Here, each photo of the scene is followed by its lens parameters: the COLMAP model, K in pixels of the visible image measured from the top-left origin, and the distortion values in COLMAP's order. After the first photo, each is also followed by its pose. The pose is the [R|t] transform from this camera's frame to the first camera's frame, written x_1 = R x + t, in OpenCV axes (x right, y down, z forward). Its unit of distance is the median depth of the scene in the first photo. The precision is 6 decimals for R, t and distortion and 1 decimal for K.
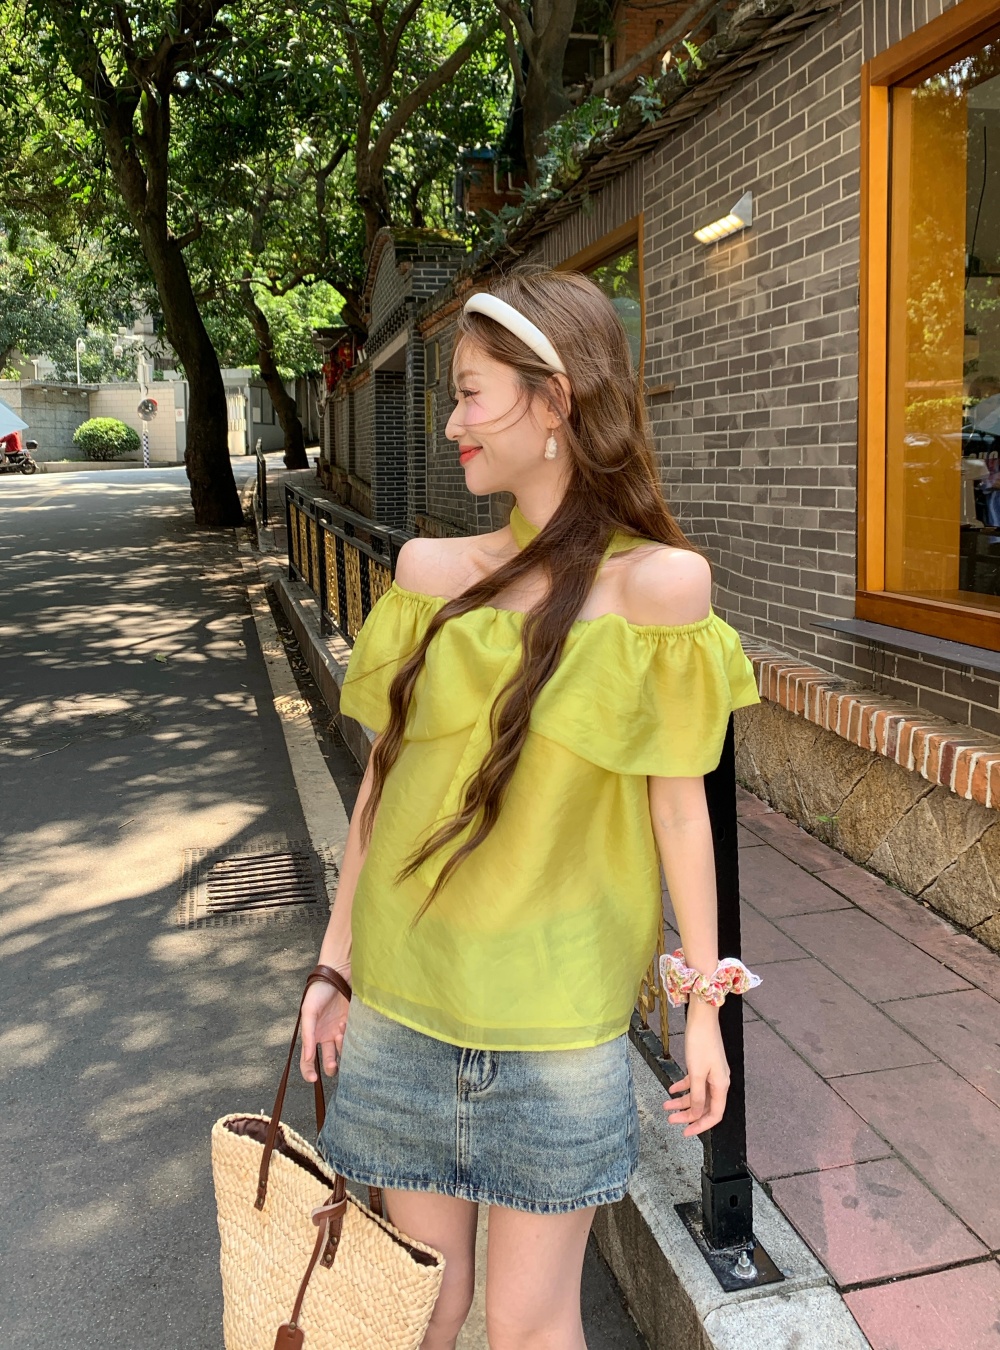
lens RADIAL K [[1204.2, 0, 501.5], [0, 1204.2, 550.9], [0, 0, 1]] dist [0.095547, -0.209478]
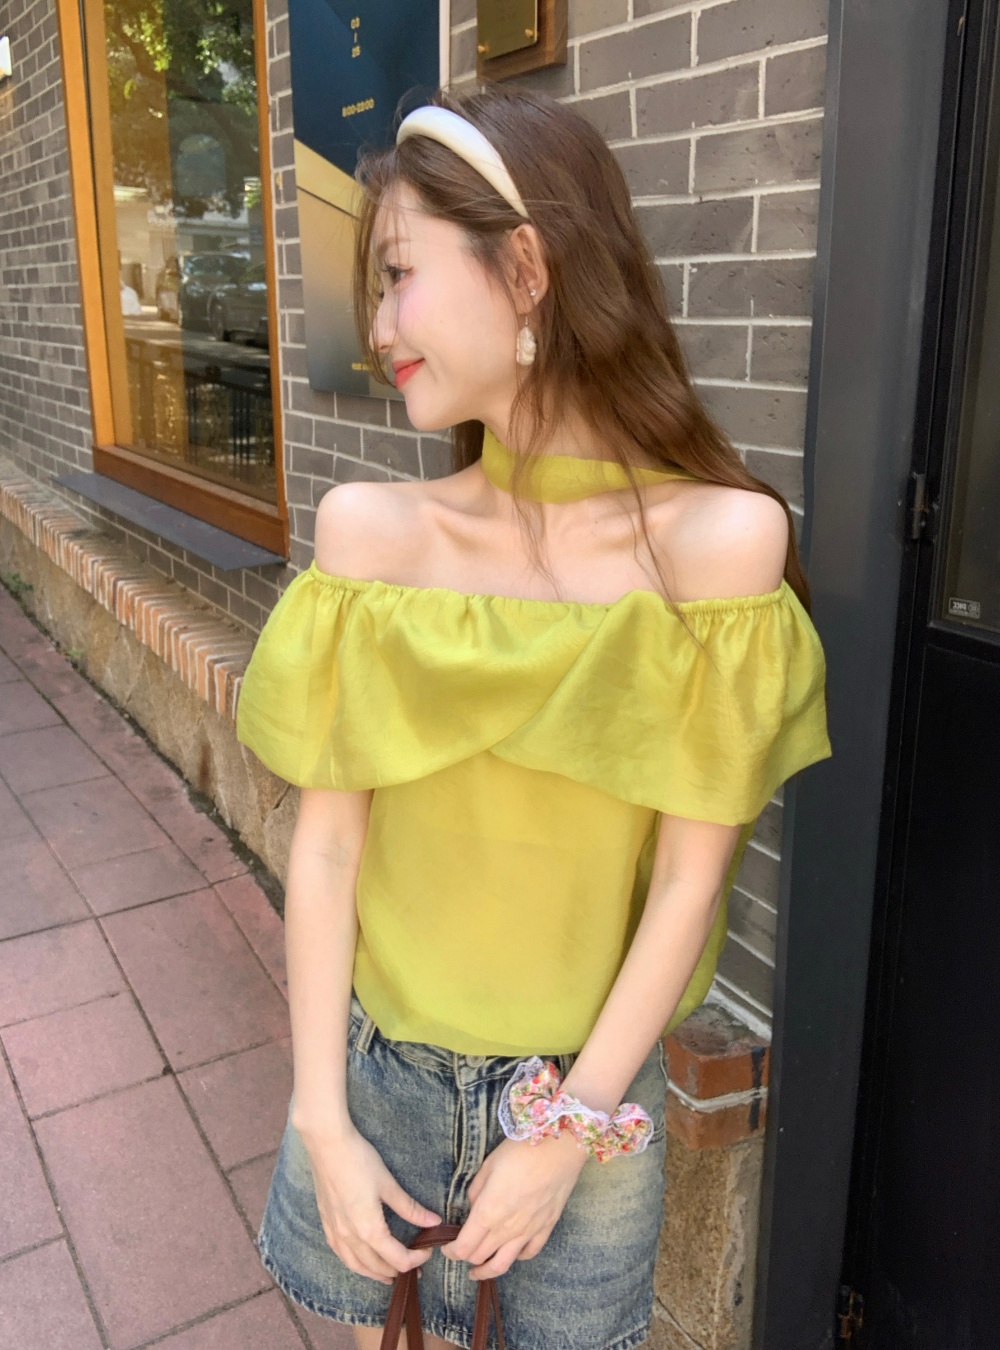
lens RADIAL K [[1278.5, 0, 484.4], [0, 1278.5, 668.2], [0, 0, 1]] dist [-0.025360, 0.001882]
pose [[0.951244, -0.080211, 0.297827, 0.246959], [0.014731, 0.976307, 0.215890, -0.012416], [-0.308088, -0.200976, 0.929887, -0.192786]]
